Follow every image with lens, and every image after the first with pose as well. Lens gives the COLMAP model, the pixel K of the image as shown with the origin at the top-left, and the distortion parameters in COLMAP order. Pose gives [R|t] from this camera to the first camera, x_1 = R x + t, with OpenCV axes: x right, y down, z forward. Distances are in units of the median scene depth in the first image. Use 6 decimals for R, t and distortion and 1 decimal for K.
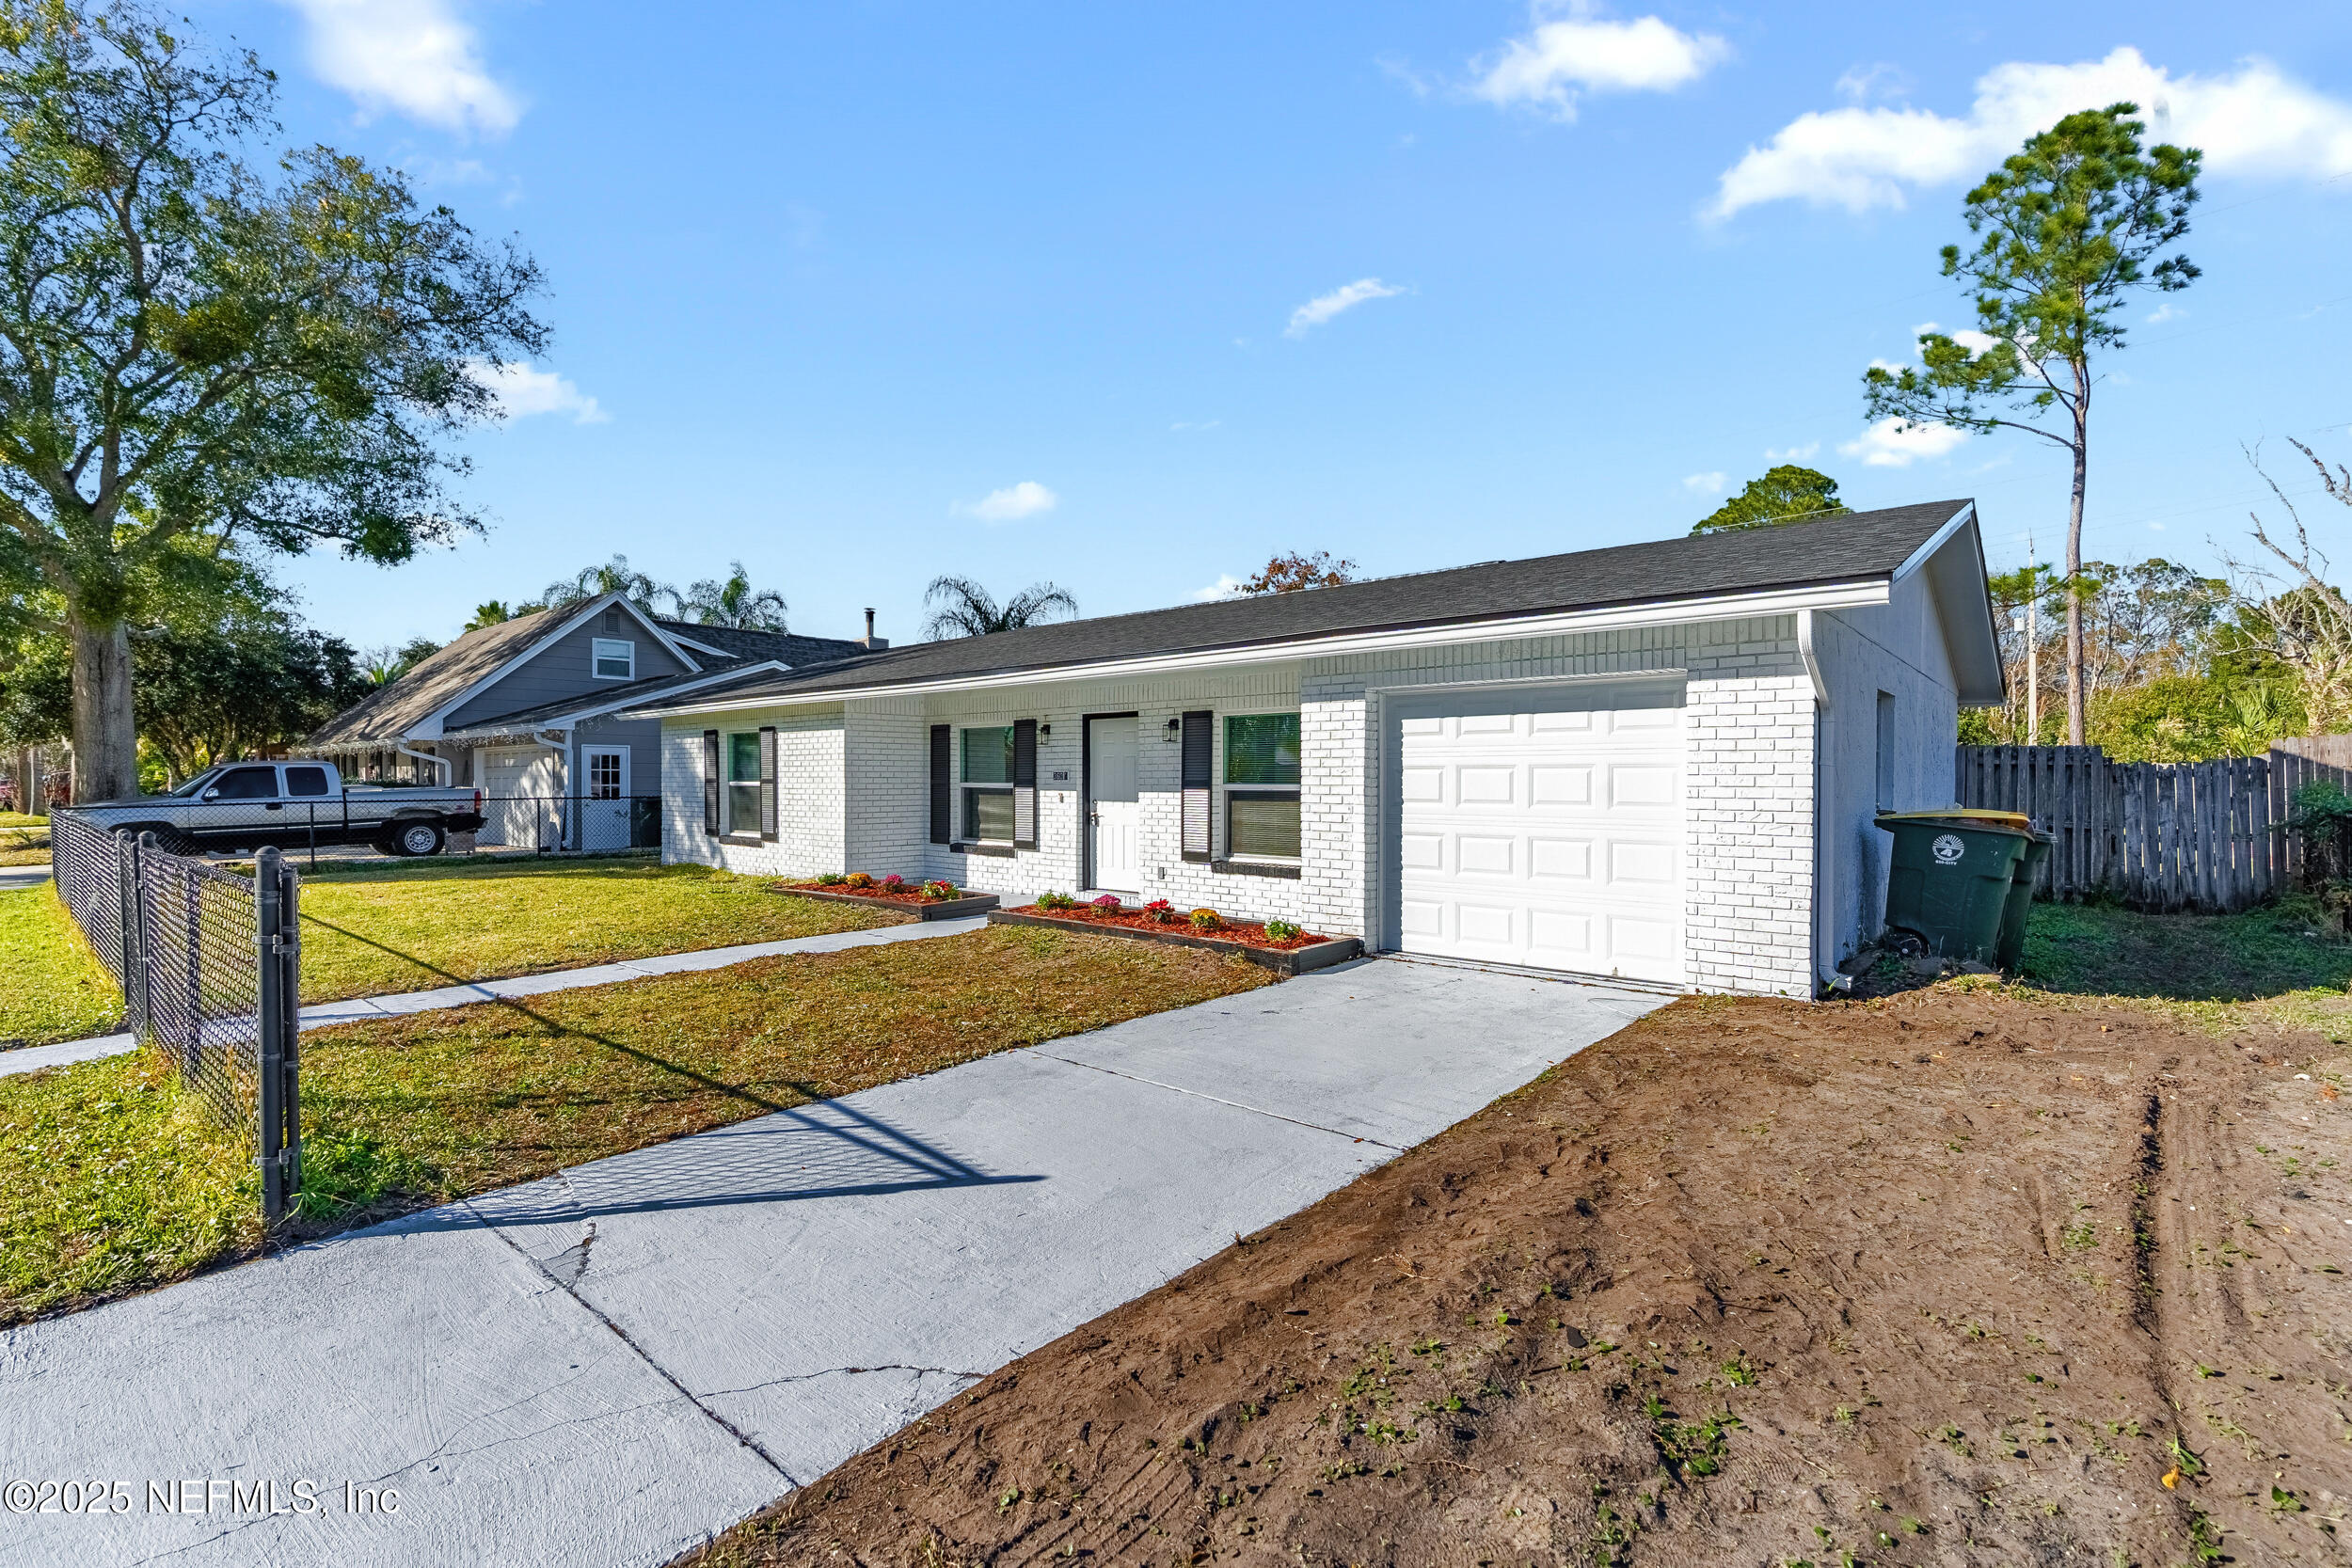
lens RADIAL K [[1058.1, 0, 1171.8], [0, 1058.1, 785.7], [0, 0, 1]] dist [-0.000596, 0.000455]
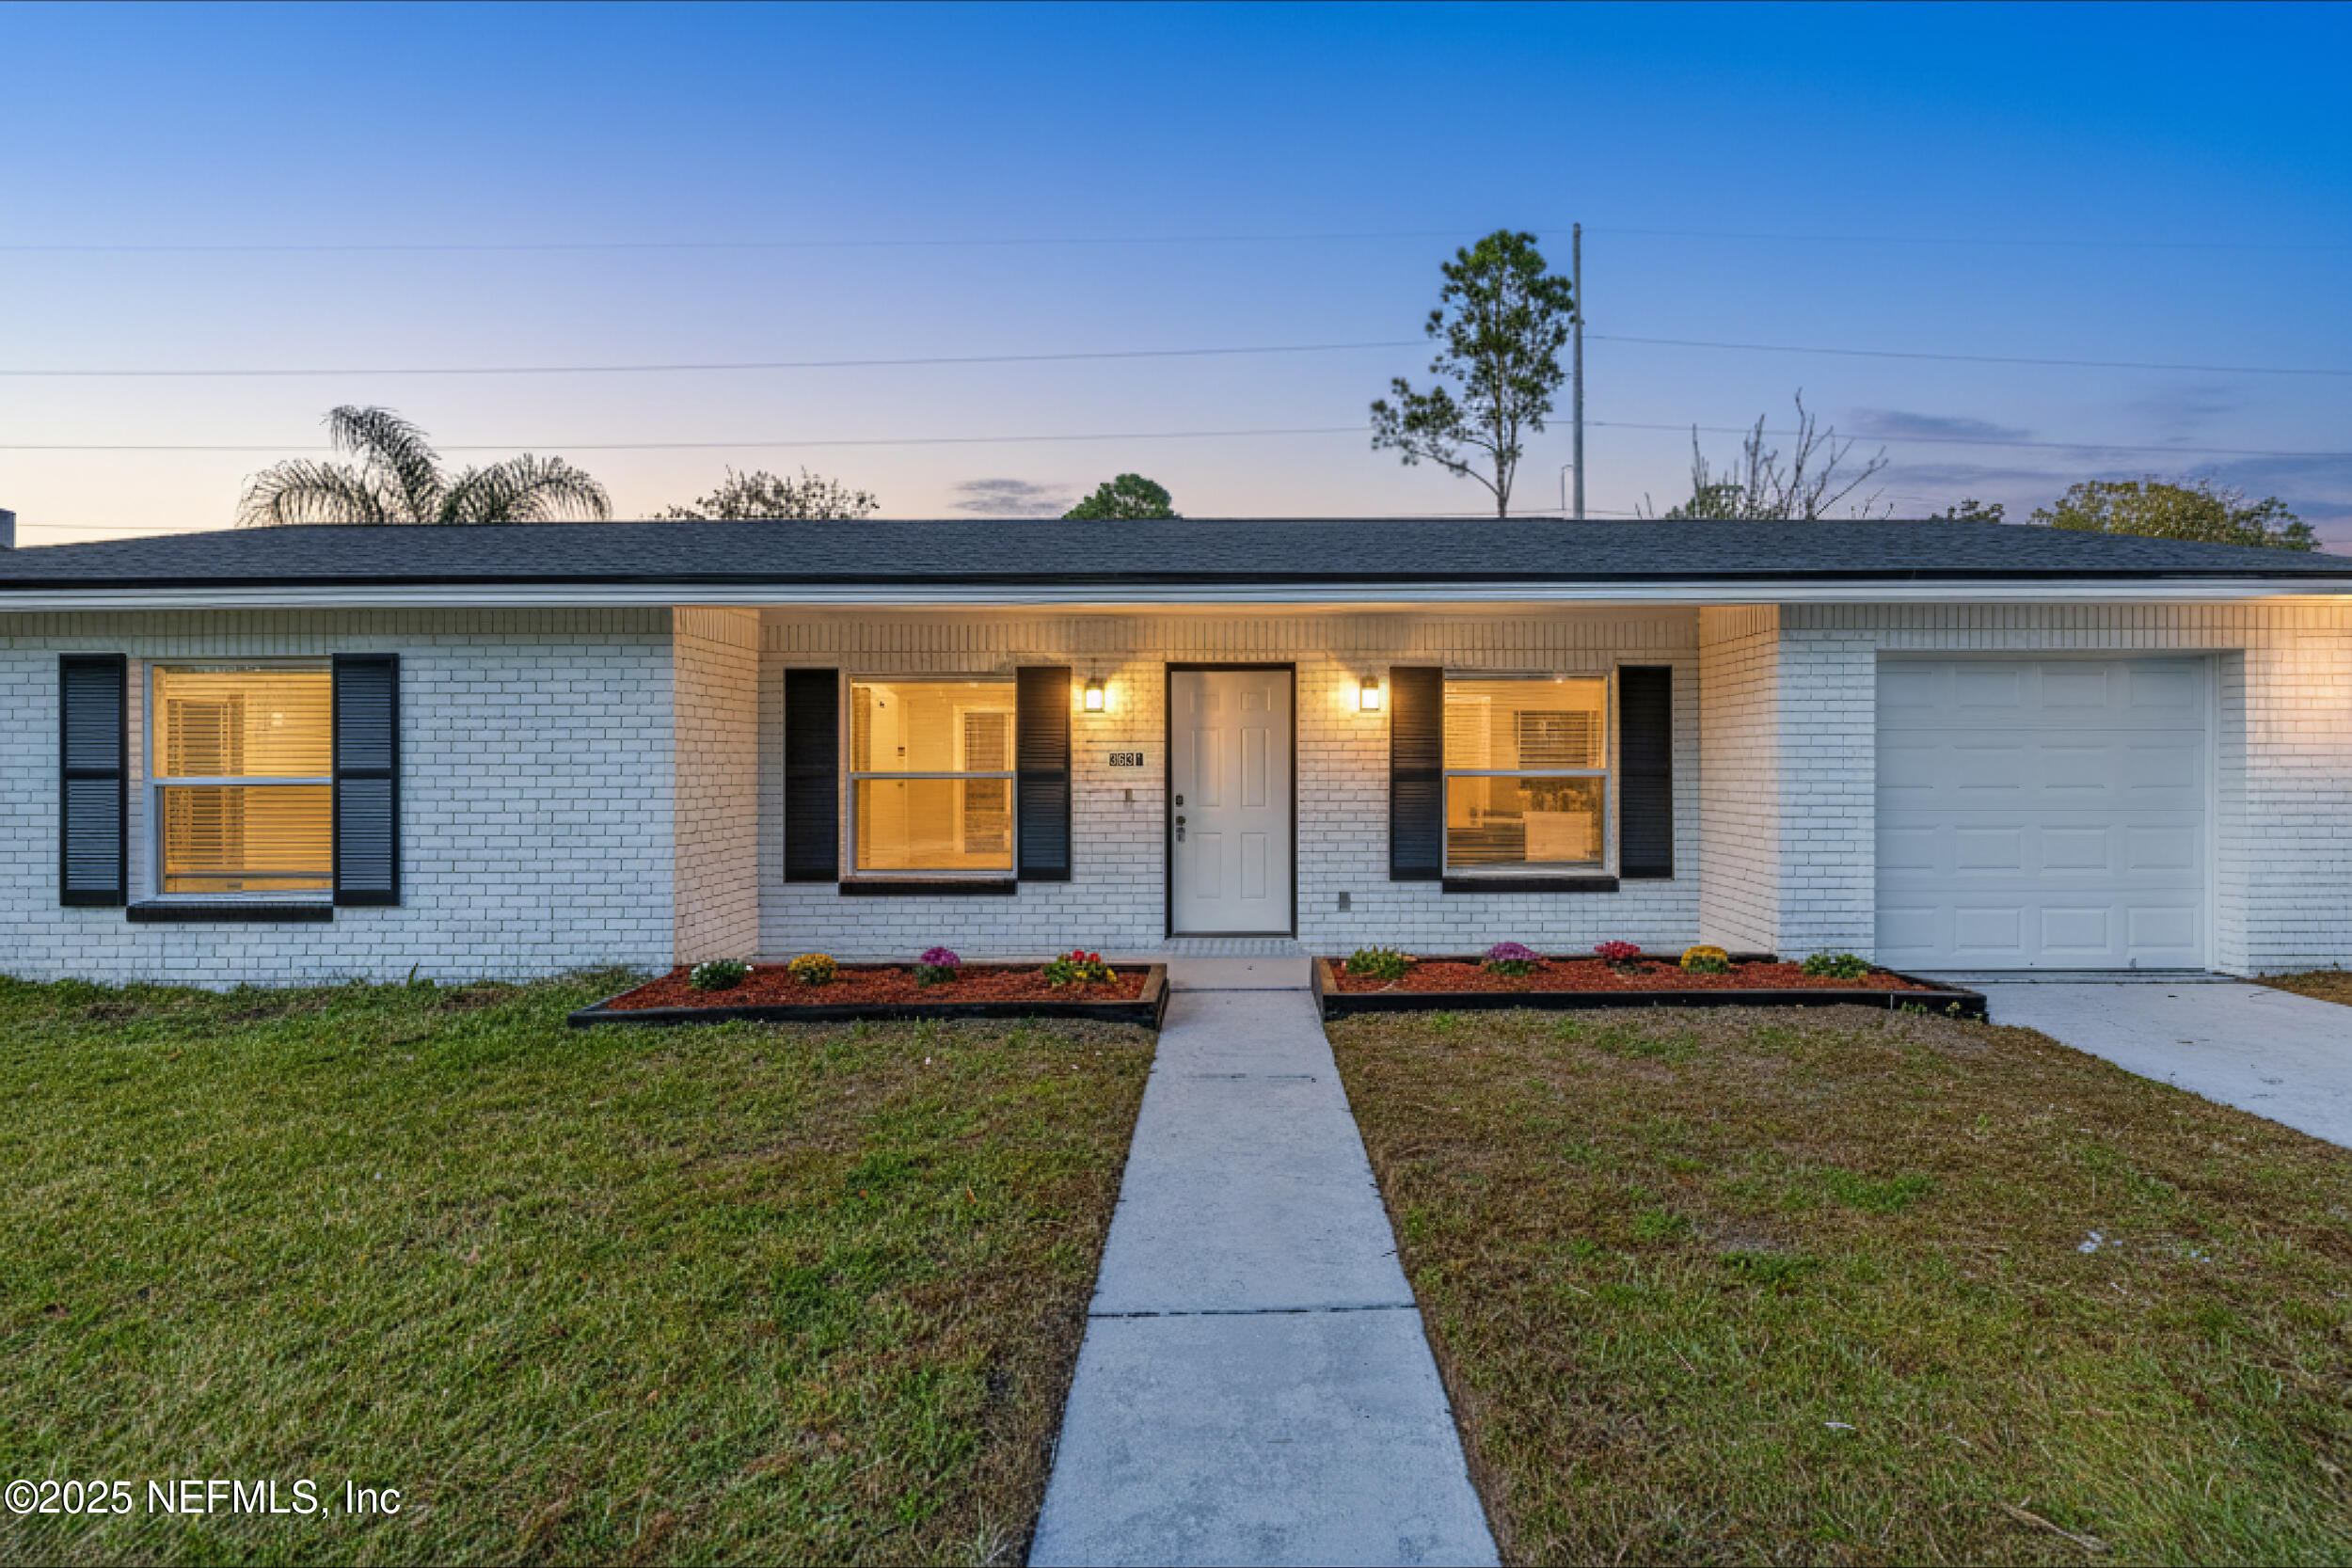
lens RADIAL K [[1058.1, 0, 1171.8], [0, 1058.1, 785.7], [0, 0, 1]] dist [-0.000596, 0.000455]
pose [[0.746037, -0.023974, 0.665473, -0.342561], [0.009459, 0.999632, 0.025408, -0.006611], [-0.665837, -0.012661, 0.745990, 0.350172]]
